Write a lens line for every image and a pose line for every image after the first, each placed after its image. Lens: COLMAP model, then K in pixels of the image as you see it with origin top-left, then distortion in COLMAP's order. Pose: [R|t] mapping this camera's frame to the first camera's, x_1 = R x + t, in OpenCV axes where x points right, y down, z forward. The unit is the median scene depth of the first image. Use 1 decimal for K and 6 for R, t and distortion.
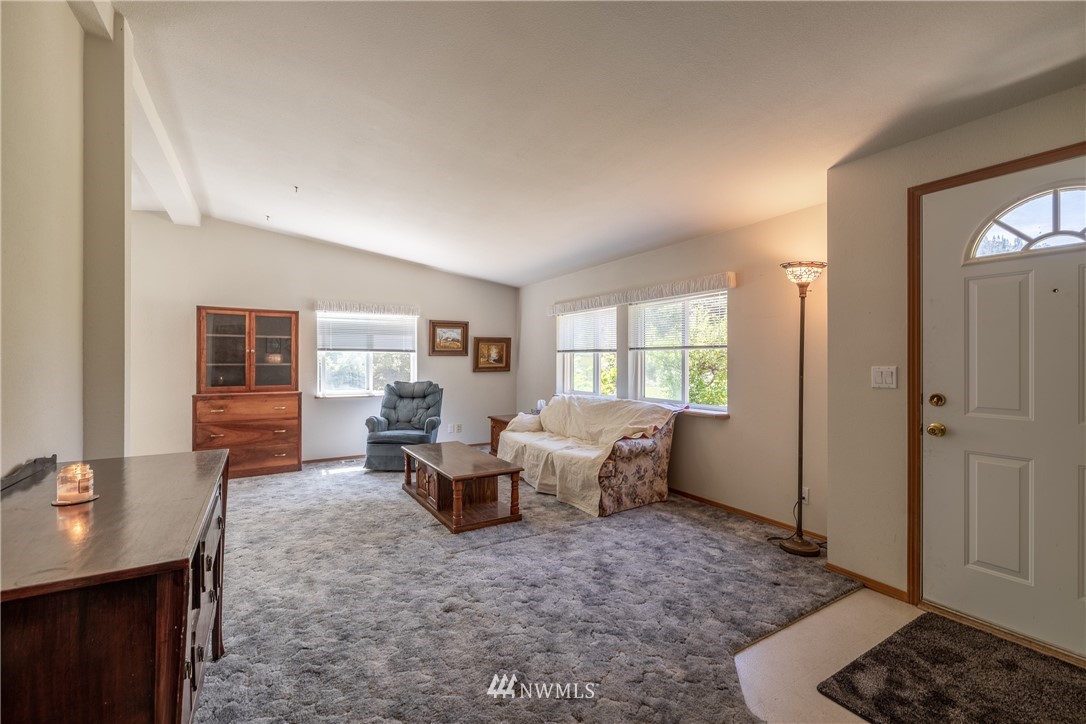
lens RADIAL K [[464.6, 0, 546.1], [0, 464.6, 360.3], [0, 0, 1]] dist [-0.002096, 0.000572]
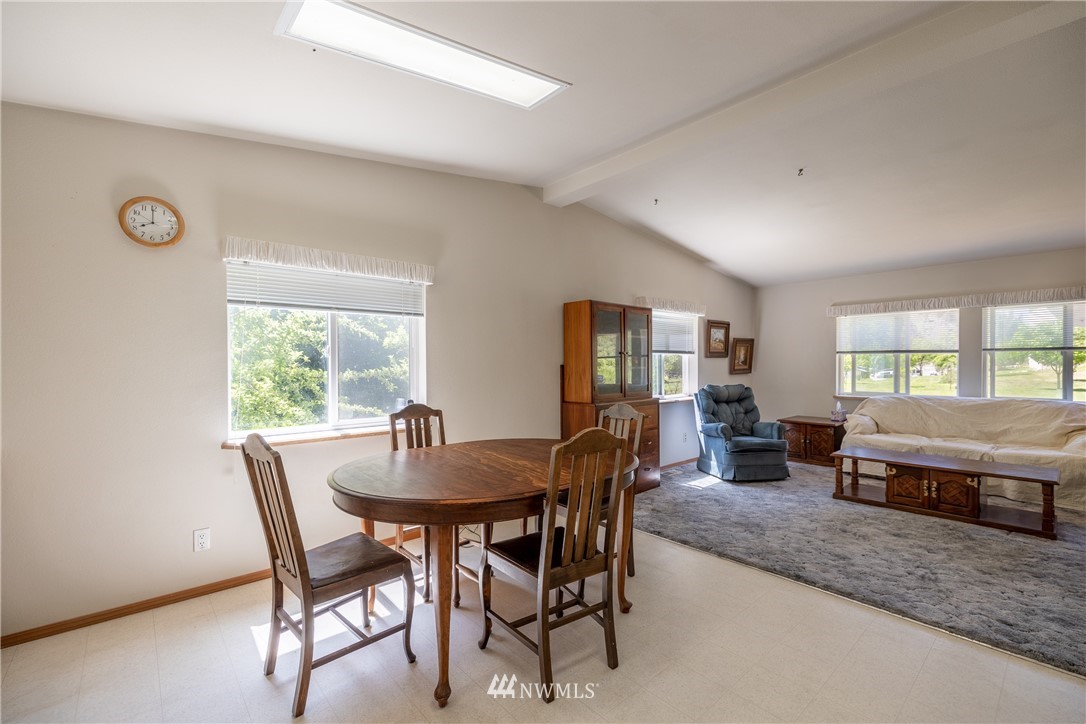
lens RADIAL K [[464.6, 0, 553.8], [0, 464.6, 364.2], [0, 0, 1]] dist [-0.002096, 0.000572]
pose [[0.982424, -0.005264, 0.186586, -0.985872], [0.004440, 0.999978, 0.004837, -0.002706], [-0.186608, -0.003924, 0.982427, 0.171245]]
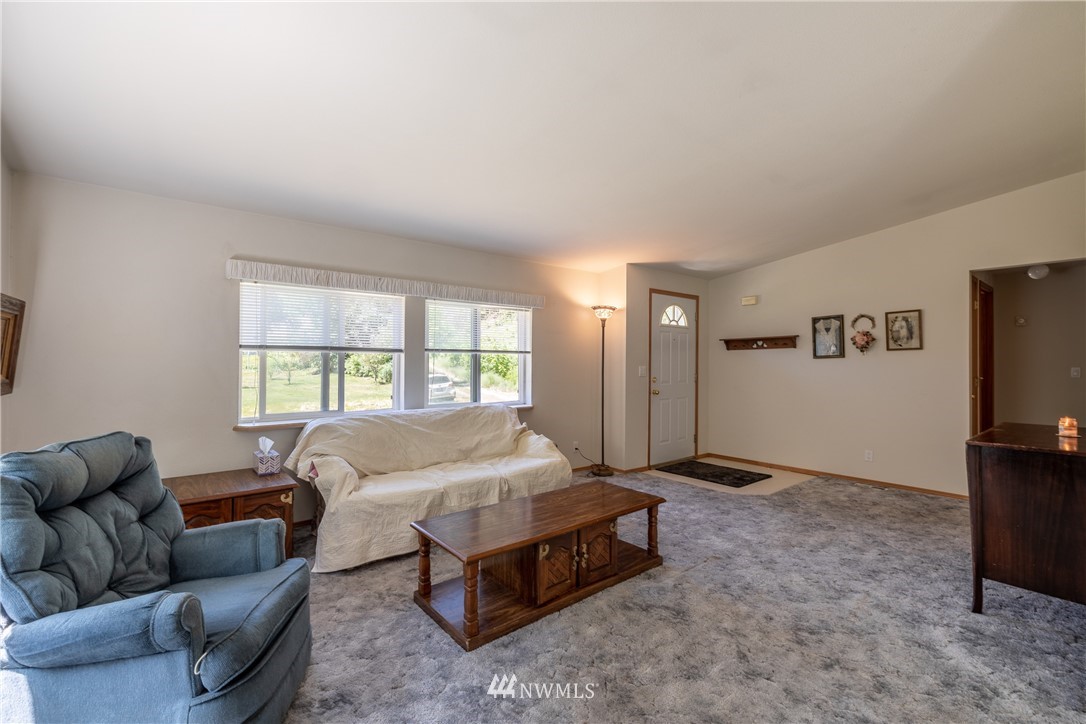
lens RADIAL K [[464.6, 0, 536.7], [0, 464.6, 360.2], [0, 0, 1]] dist [-0.002096, 0.000572]
pose [[-0.126528, 0.005558, 0.991948, -0.721295], [-0.001561, 0.999982, -0.005802, -0.000926], [-0.991962, -0.002282, -0.126517, 0.938840]]
